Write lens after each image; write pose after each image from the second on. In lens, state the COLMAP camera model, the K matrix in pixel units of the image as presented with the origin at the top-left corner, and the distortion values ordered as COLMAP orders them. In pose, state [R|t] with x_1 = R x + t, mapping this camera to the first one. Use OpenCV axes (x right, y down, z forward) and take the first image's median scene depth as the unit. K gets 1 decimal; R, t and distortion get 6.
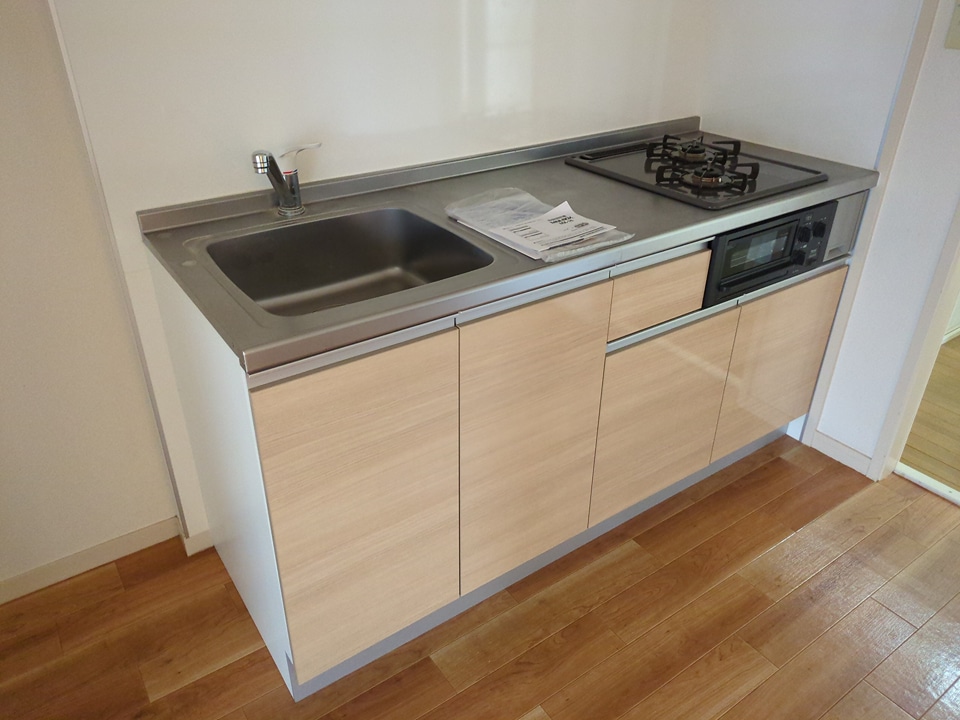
lens RADIAL K [[722.9, 0, 473.7], [0, 722.9, 357.9], [0, 0, 1]] dist [0.027200, -0.011746]
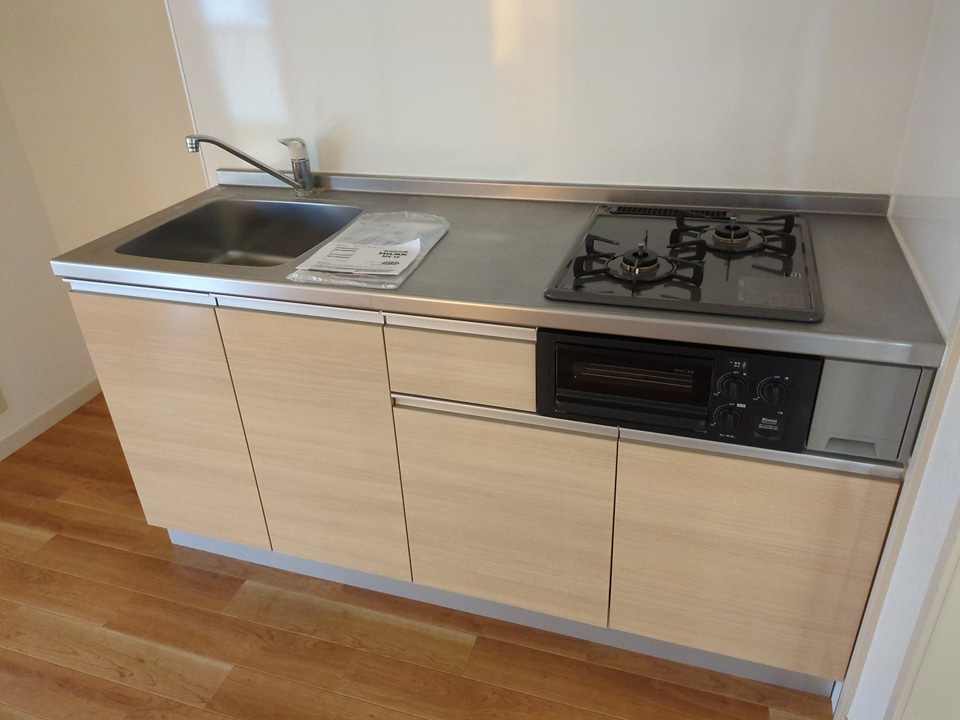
lens RADIAL K [[722.9, 0, 474.7], [0, 722.9, 360.6], [0, 0, 1]] dist [0.027200, -0.011746]
pose [[0.590861, 0.362314, -0.720841, 0.840484], [-0.350991, 0.919940, 0.174686, -0.240428], [0.726422, 0.149794, 0.670725, 0.411428]]
